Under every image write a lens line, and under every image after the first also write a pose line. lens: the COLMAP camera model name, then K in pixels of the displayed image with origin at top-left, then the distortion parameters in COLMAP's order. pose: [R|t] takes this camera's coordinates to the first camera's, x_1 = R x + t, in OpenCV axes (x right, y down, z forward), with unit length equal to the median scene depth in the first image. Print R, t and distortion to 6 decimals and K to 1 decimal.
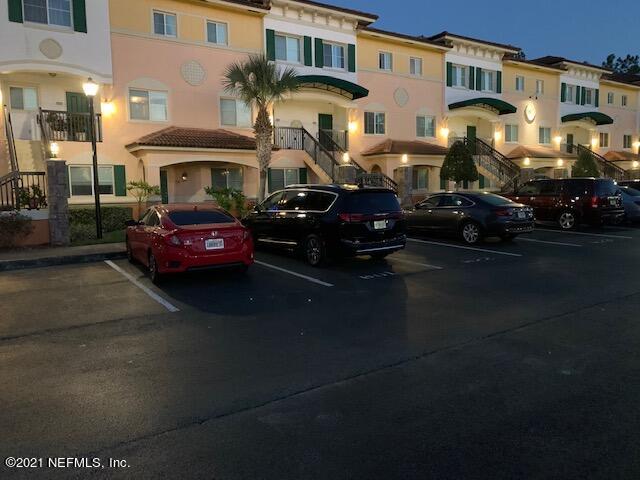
lens RADIAL K [[483.4, 0, 312.6], [0, 483.4, 230.2], [0, 0, 1]] dist [0.112576, -0.167554]
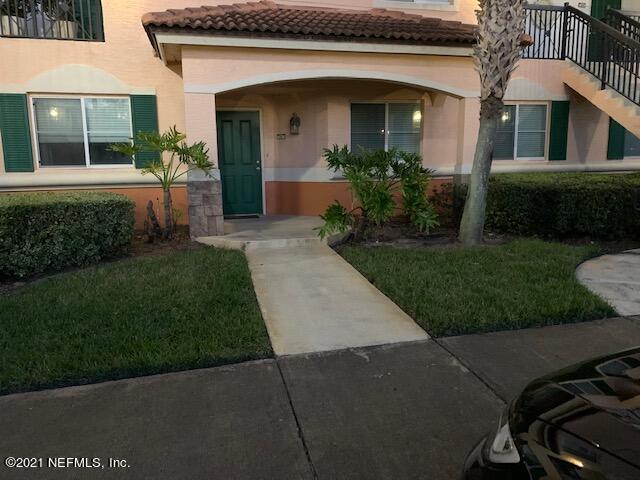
lens RADIAL K [[487.8, 0, 324.1], [0, 487.8, 232.5], [0, 0, 1]] dist [0.045127, -0.047363]
pose [[0.952826, 0.055514, -0.298396, -0.096522], [-0.029145, 0.995322, 0.092109, -0.052090], [0.302113, -0.079067, 0.949987, 0.578812]]
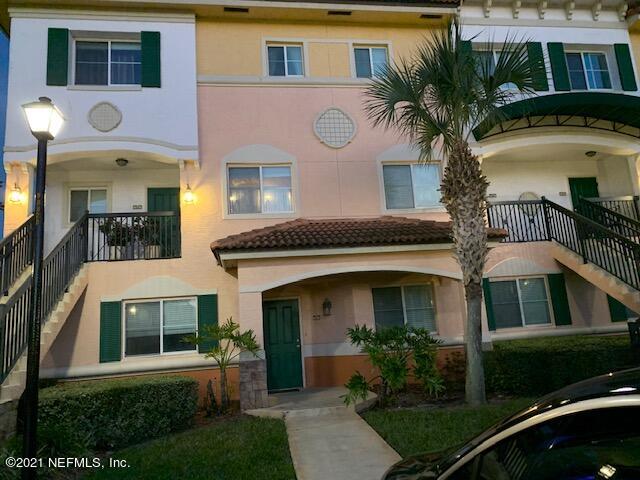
lens RADIAL K [[487.8, 0, 324.1], [0, 487.8, 232.5], [0, 0, 1]] dist [0.045127, -0.047363]
pose [[0.916391, -0.121303, -0.381463, -0.046214], [0.022895, 0.967301, -0.252597, -0.053061], [0.399630, 0.222744, 0.889203, 0.500743]]
